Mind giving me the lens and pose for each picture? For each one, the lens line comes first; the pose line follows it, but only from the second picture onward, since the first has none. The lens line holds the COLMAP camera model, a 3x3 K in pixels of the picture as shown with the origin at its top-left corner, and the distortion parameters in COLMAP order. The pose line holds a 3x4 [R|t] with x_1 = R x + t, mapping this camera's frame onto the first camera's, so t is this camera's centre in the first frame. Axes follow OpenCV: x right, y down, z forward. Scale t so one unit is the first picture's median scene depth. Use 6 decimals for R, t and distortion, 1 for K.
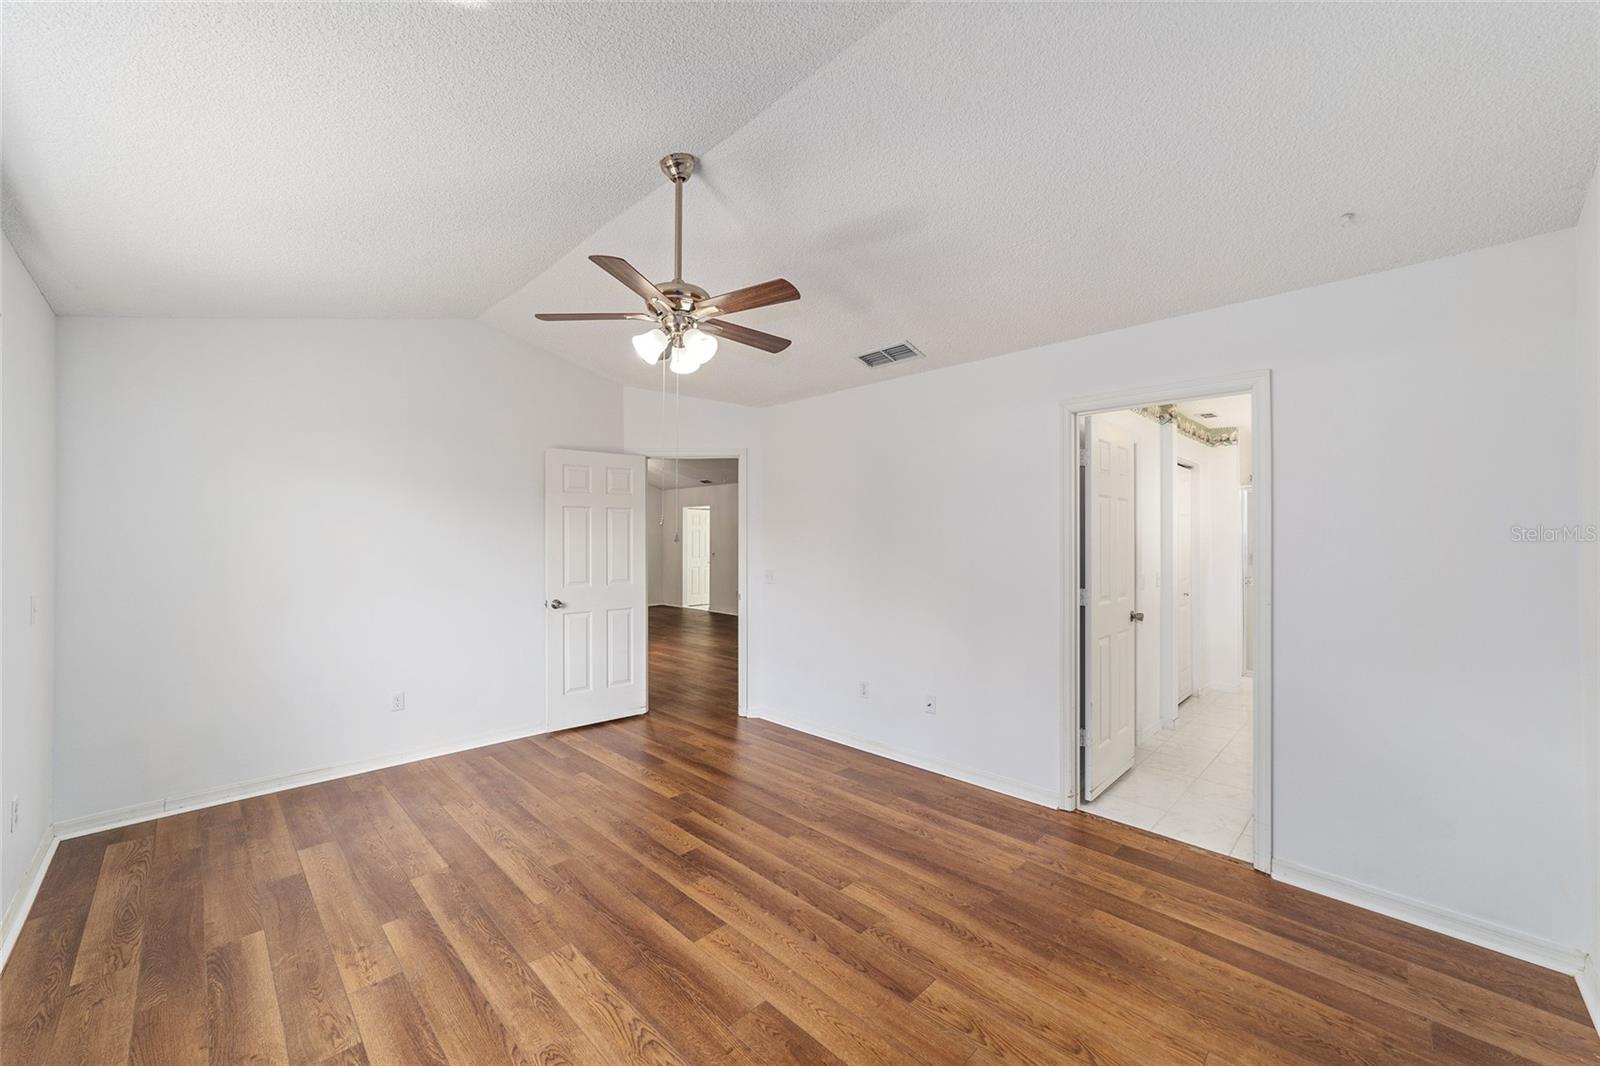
lens RADIAL K [[613.3, 0, 804.1], [0, 613.3, 537.1], [0, 0, 1]] dist [-0.000821, 0.000308]
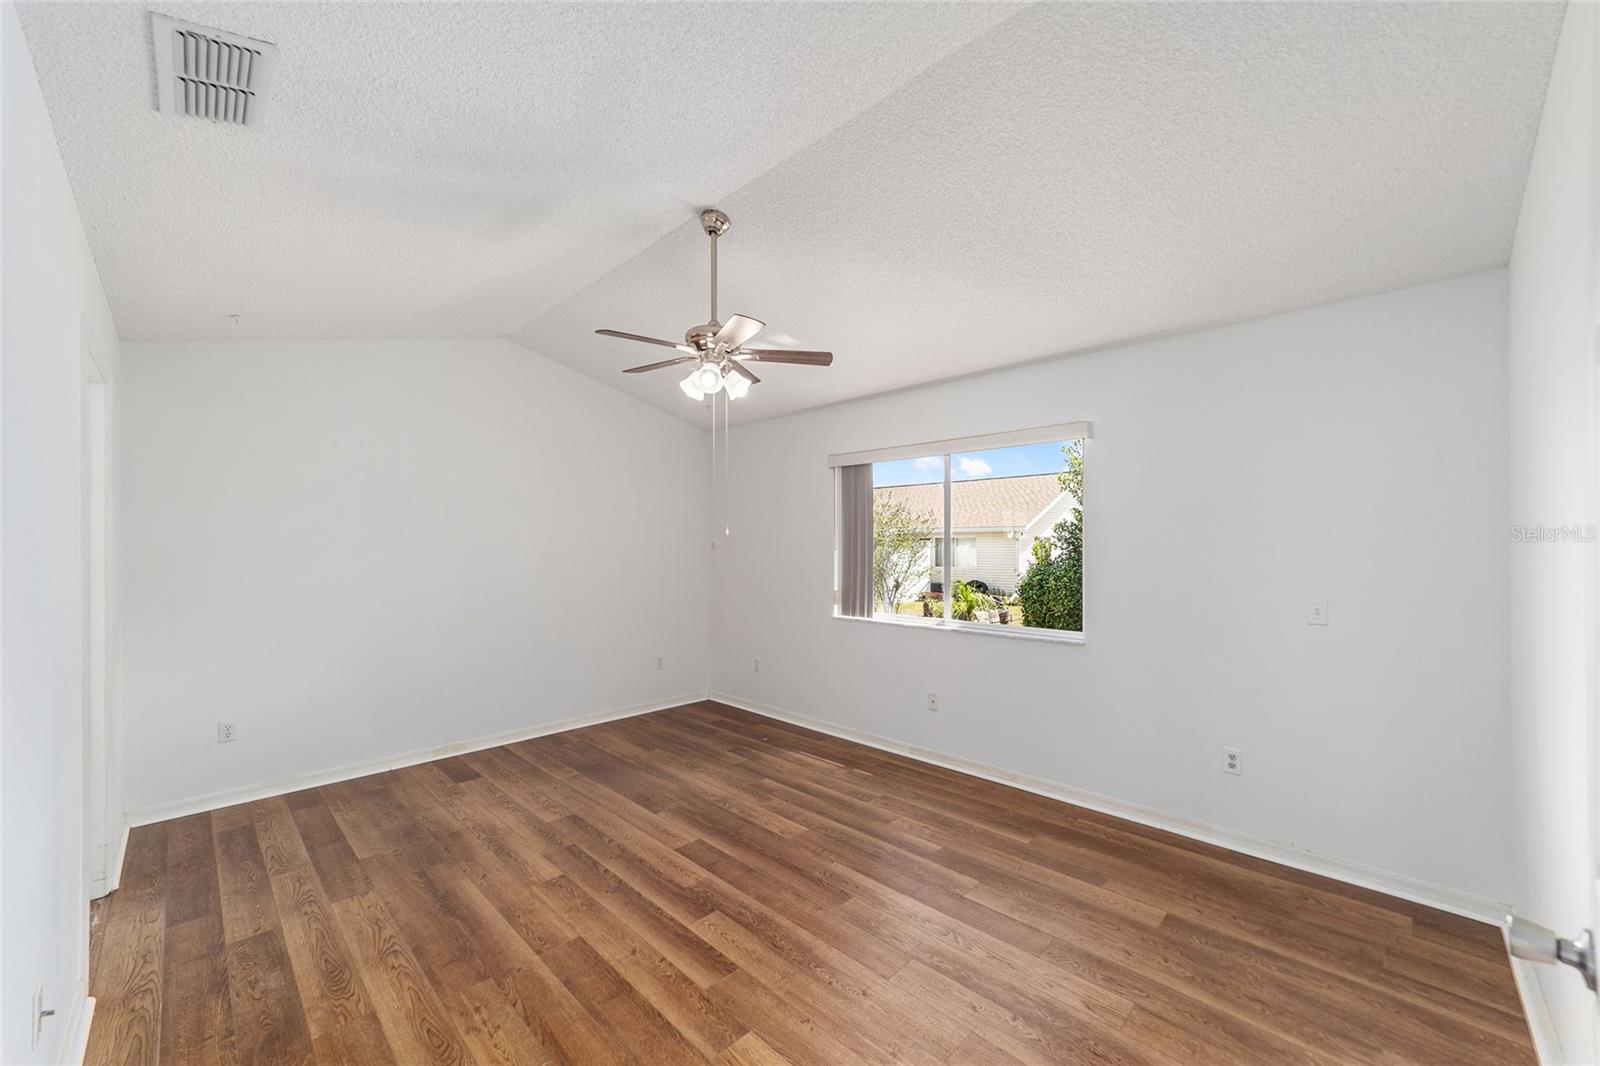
lens RADIAL K [[613.3, 0, 804.1], [0, 613.3, 537.1], [0, 0, 1]] dist [-0.000821, 0.000308]
pose [[-0.999985, 0.000542, -0.005418, -0.354465], [0.000637, 0.999847, -0.017483, 0.005085], [0.005407, -0.017486, -0.999832, 2.070091]]
